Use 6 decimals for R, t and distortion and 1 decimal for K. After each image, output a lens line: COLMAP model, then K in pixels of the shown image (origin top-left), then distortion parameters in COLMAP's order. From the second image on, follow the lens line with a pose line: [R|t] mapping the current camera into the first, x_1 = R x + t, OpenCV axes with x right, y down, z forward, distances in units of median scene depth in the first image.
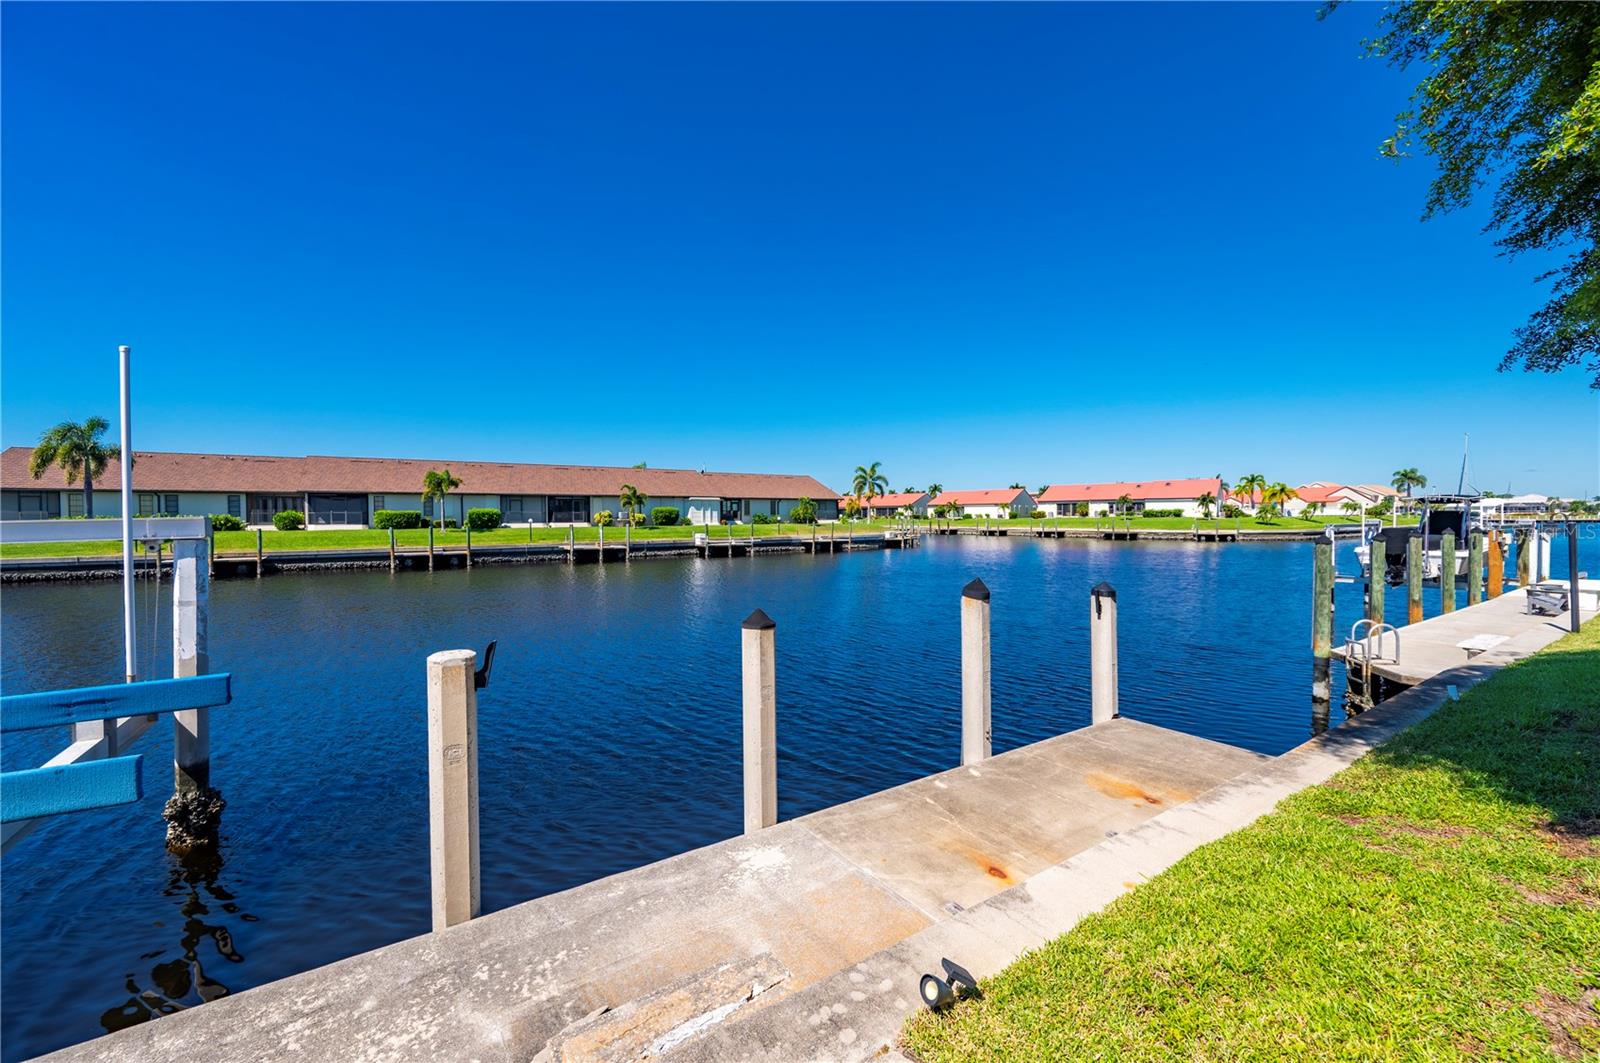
lens RADIAL K [[633.9, 0, 795.3], [0, 633.9, 527.7], [0, 0, 1]] dist [0.001293, -0.000681]
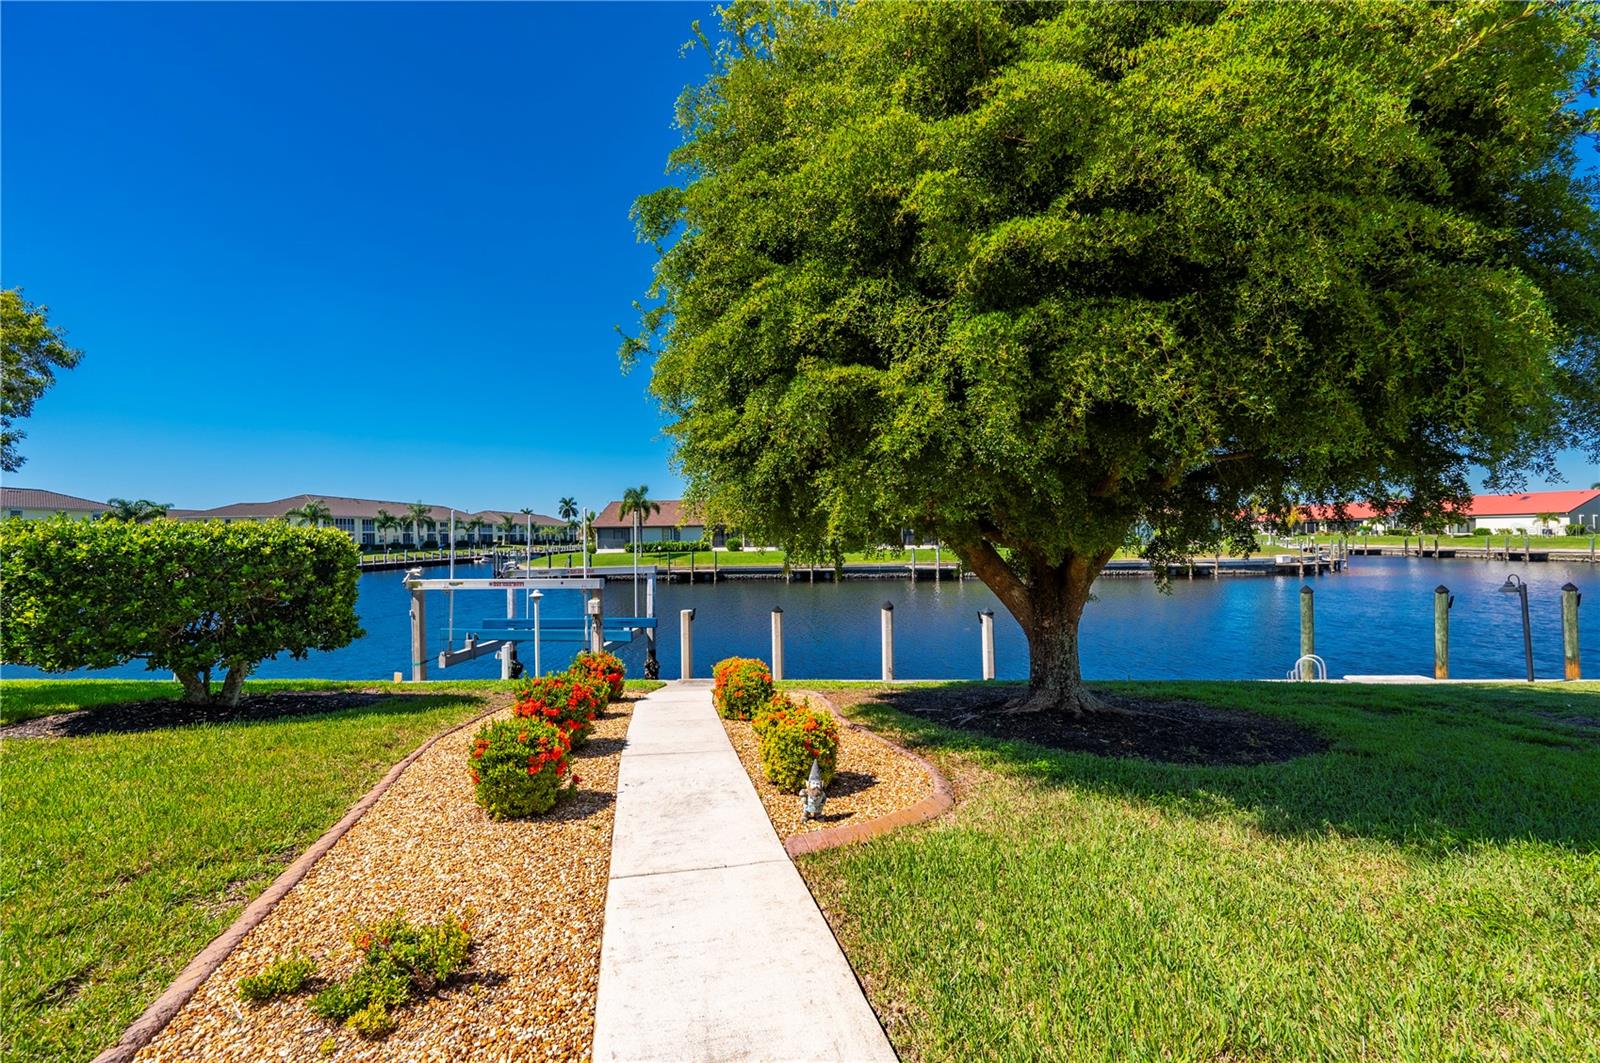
lens RADIAL K [[633.9, 0, 771.5], [0, 633.9, 528.4], [0, 0, 1]] dist [0.001293, -0.000681]
pose [[0.800189, -0.014582, -0.599571, 0.138304], [0.000748, 0.999728, -0.023315, -0.013217], [0.599748, 0.018207, 0.799982, -0.111968]]
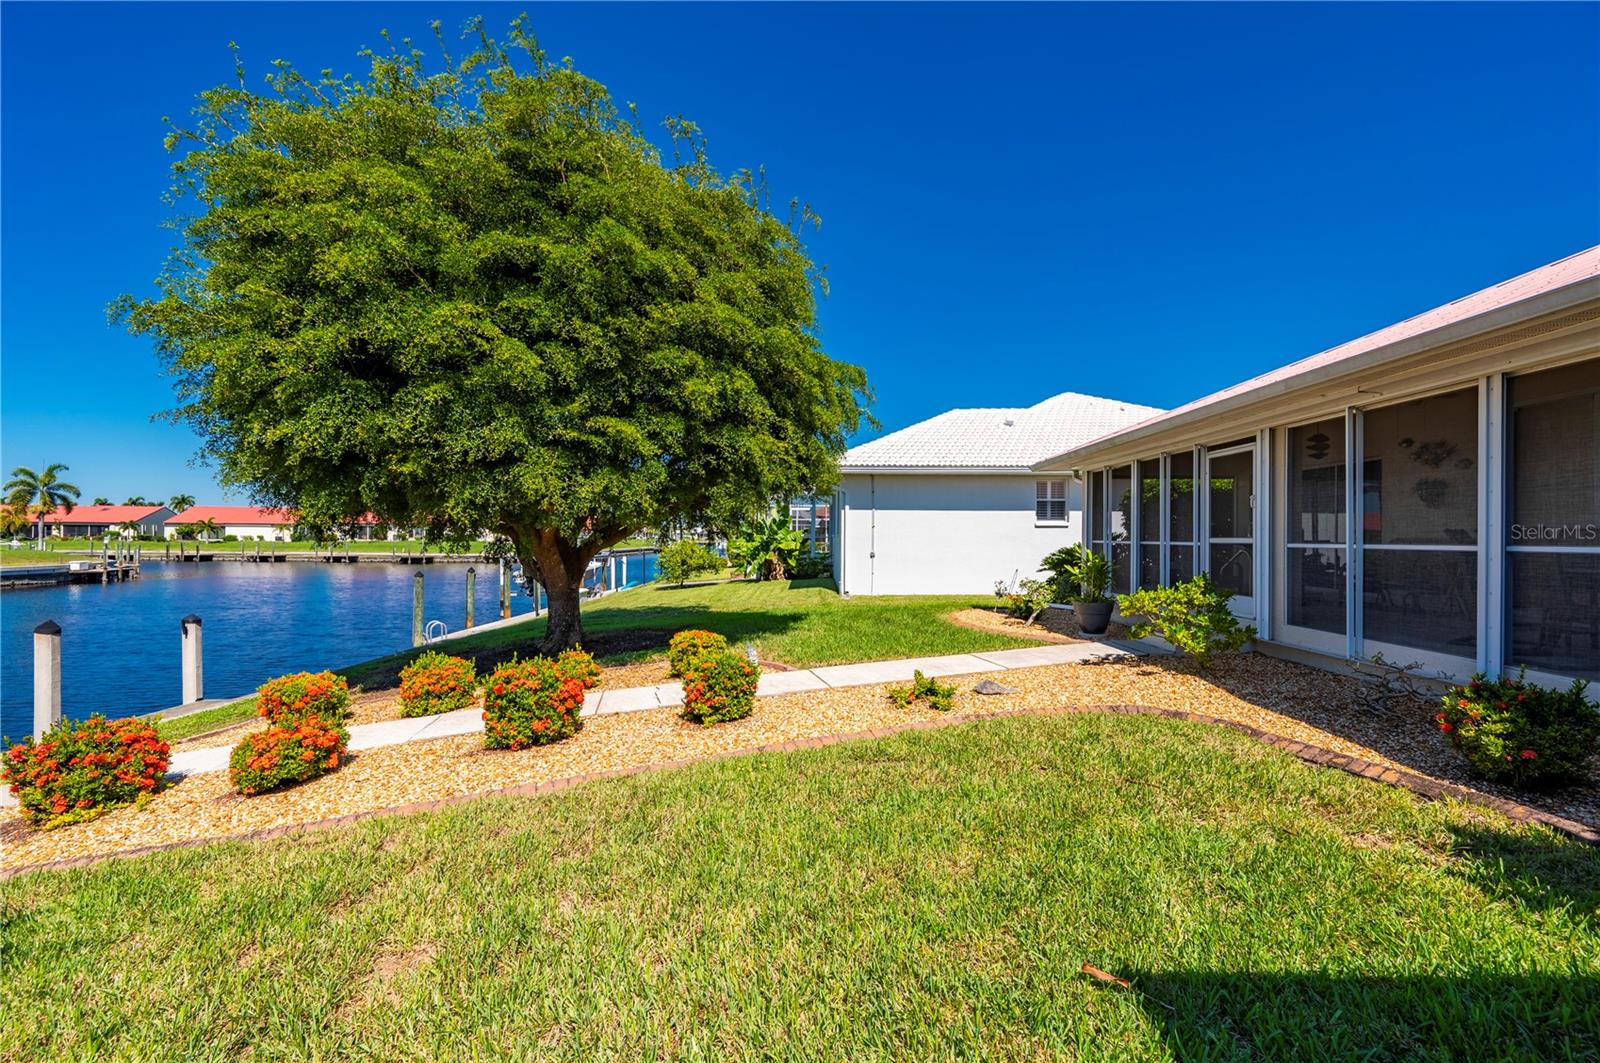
lens RADIAL K [[633.9, 0, 792.1], [0, 633.9, 540.7], [0, 0, 1]] dist [0.001293, -0.000681]
pose [[0.562945, 0.005647, 0.826475, 0.003833], [0.004093, 0.999945, -0.009621, -0.009152], [-0.826484, 0.008799, 0.562891, -0.136567]]
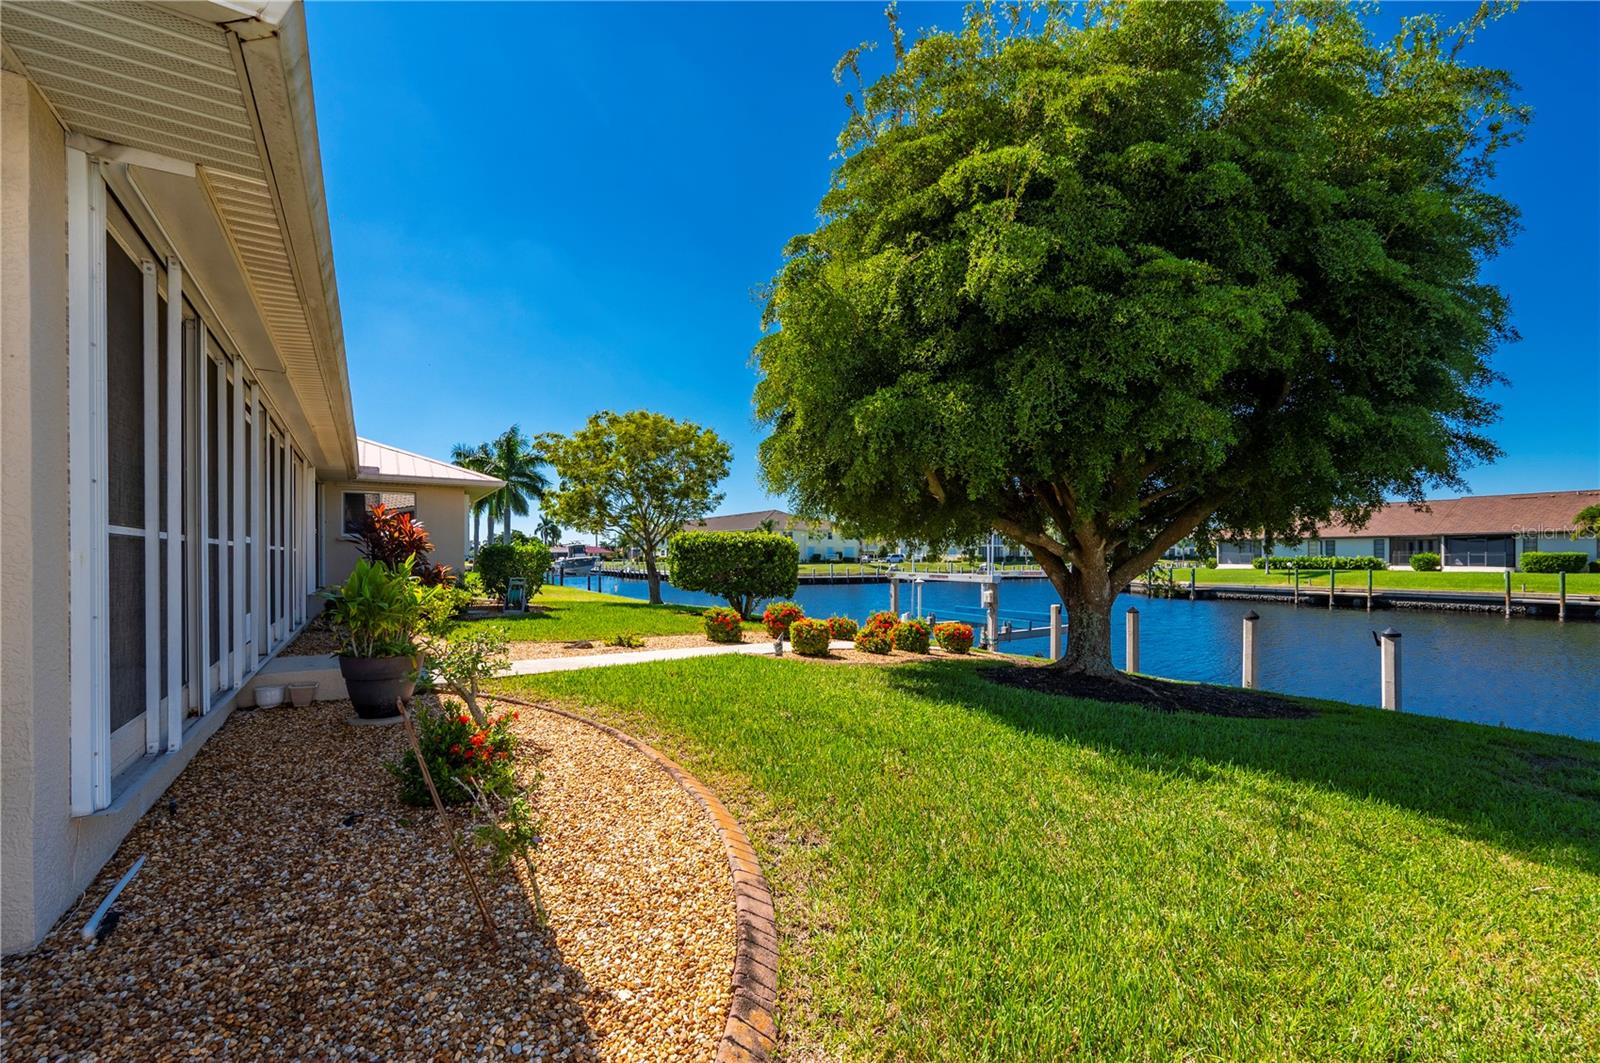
lens RADIAL K [[633.9, 0, 791.2], [0, 633.9, 555.6], [0, 0, 1]] dist [0.001293, -0.000681]
pose [[-0.008291, 0.003775, -0.999959, 0.252414], [-0.015222, 0.999877, 0.003901, -0.008994], [0.999850, 0.015254, -0.008233, -0.053145]]
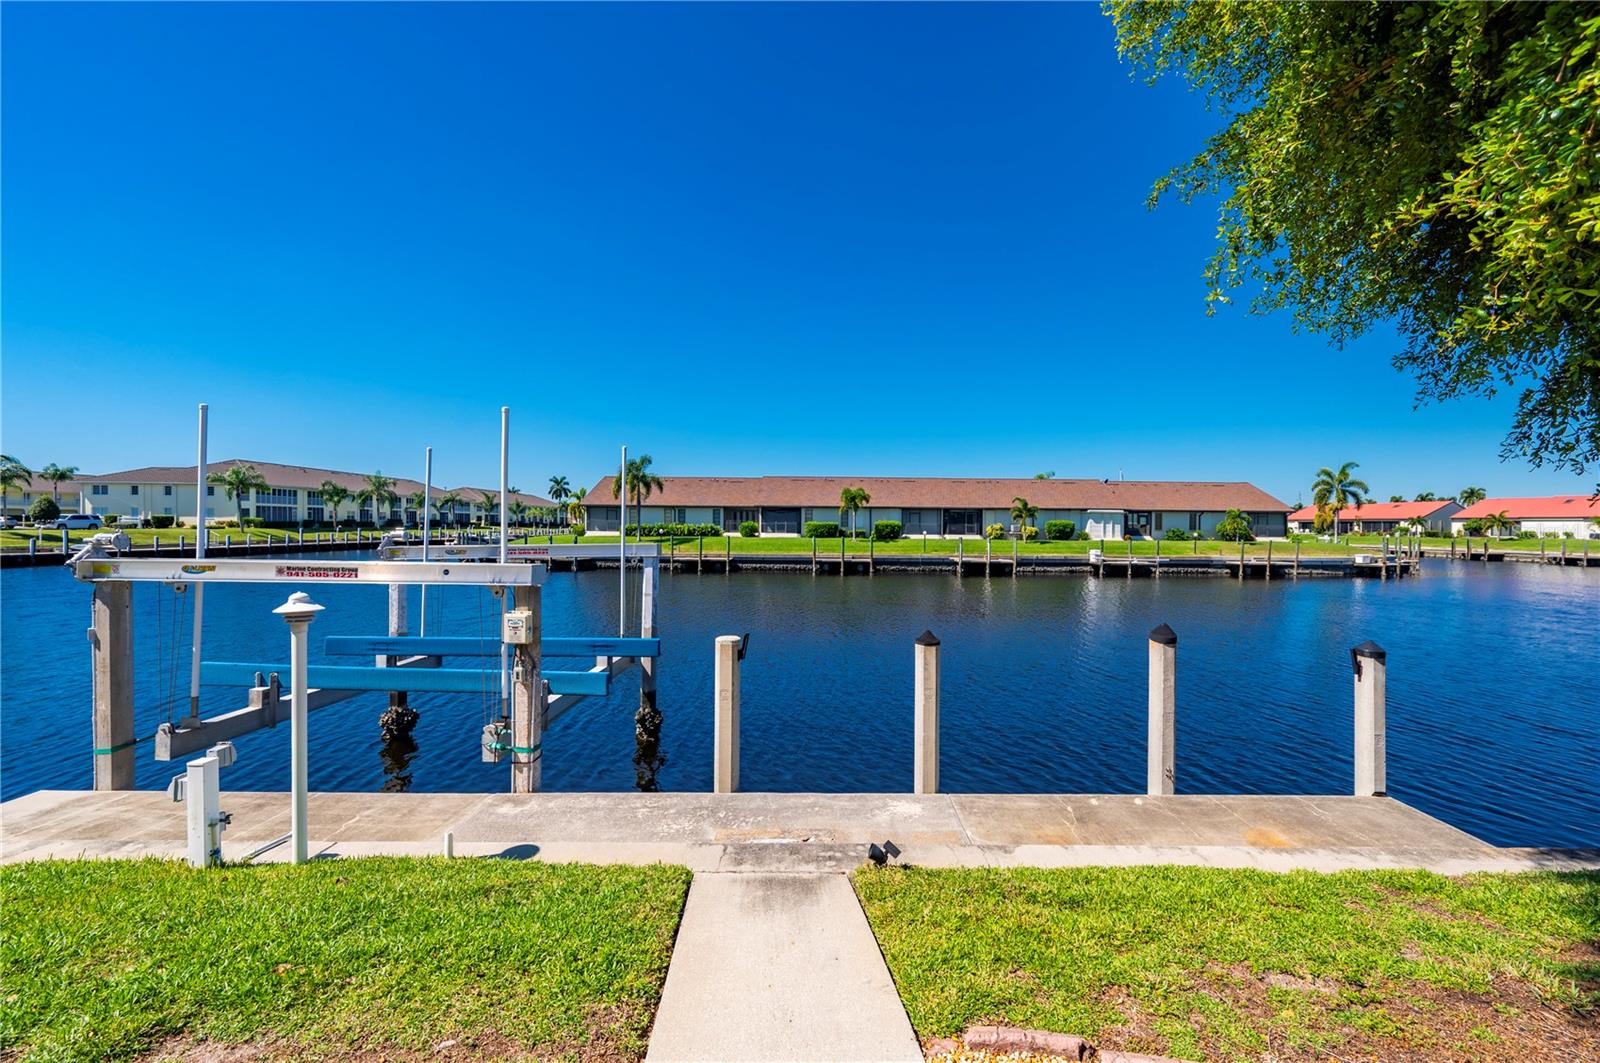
lens RADIAL K [[663.4, 0, 830.9], [0, 663.4, 525.6], [0, 0, 1]] dist [0.003223, -0.002444]
pose [[0.843966, 0.012929, -0.536241, 0.043342], [-0.022688, 0.999675, -0.011606, -0.006176], [0.535916, 0.021962, 0.843985, -0.025484]]
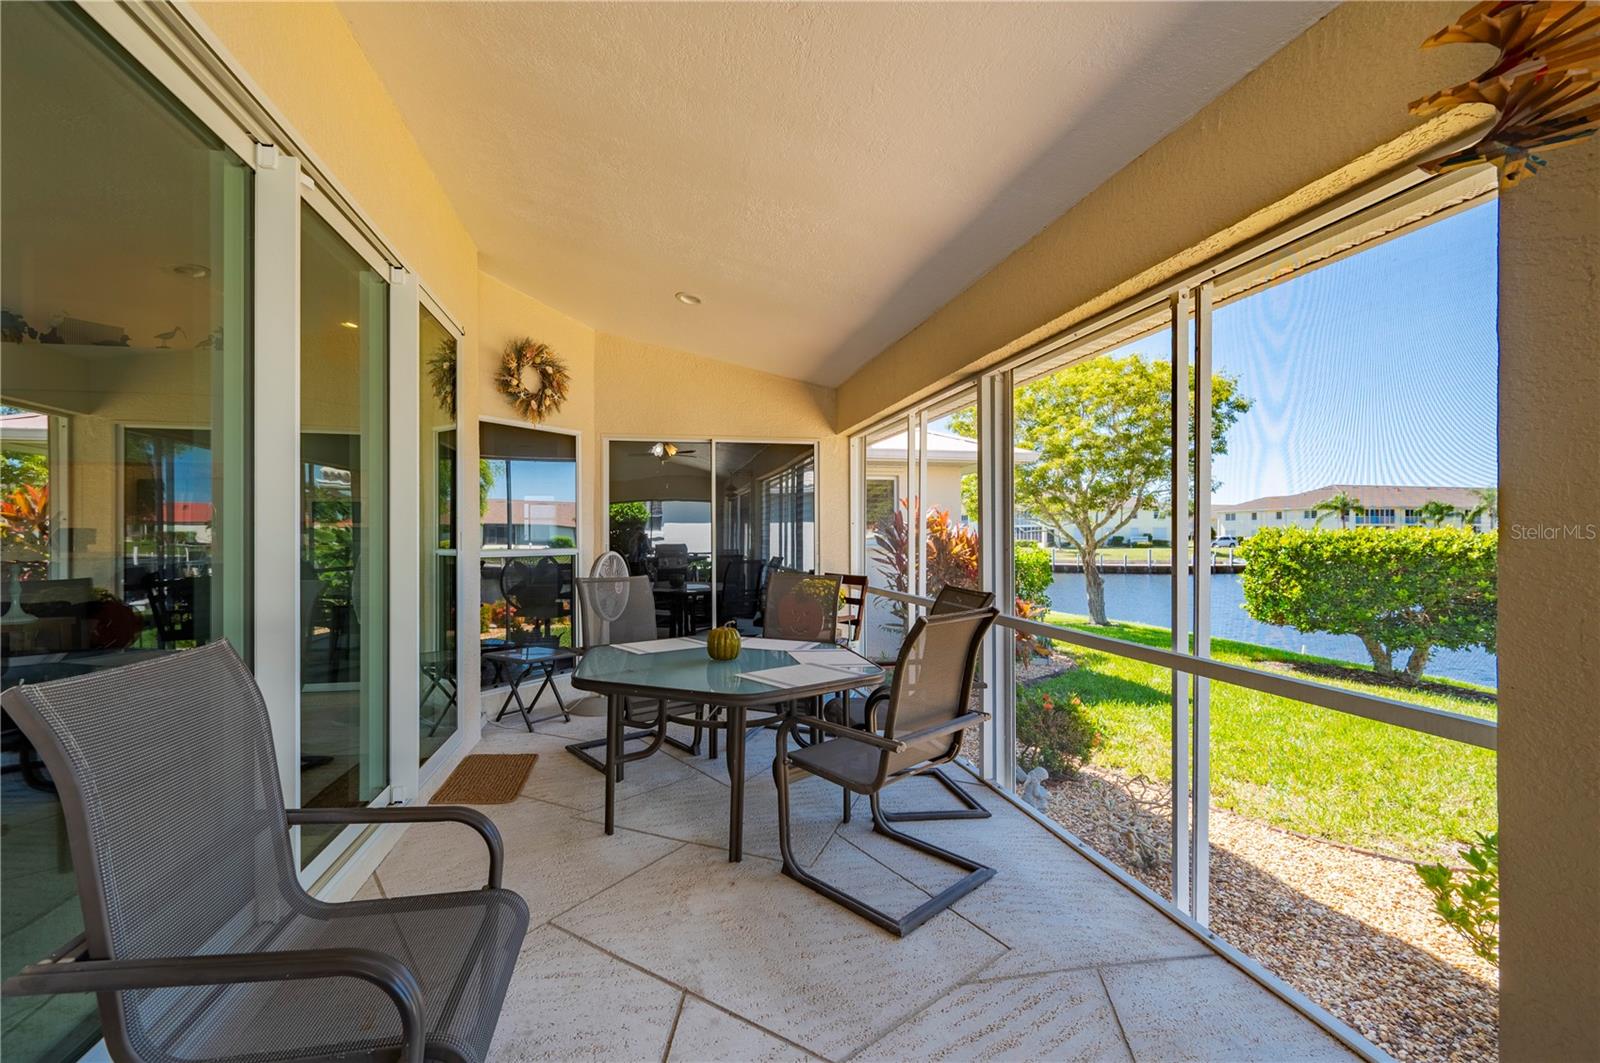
lens RADIAL K [[633.9, 0, 764.7], [0, 633.9, 538.2], [0, 0, 1]] dist [0.001293, -0.000681]
pose [[-0.412684, 0.007936, -0.910840, 0.177665], [-0.012587, 0.999817, 0.014415, -0.015674], [0.910787, 0.017414, -0.412509, -0.156574]]
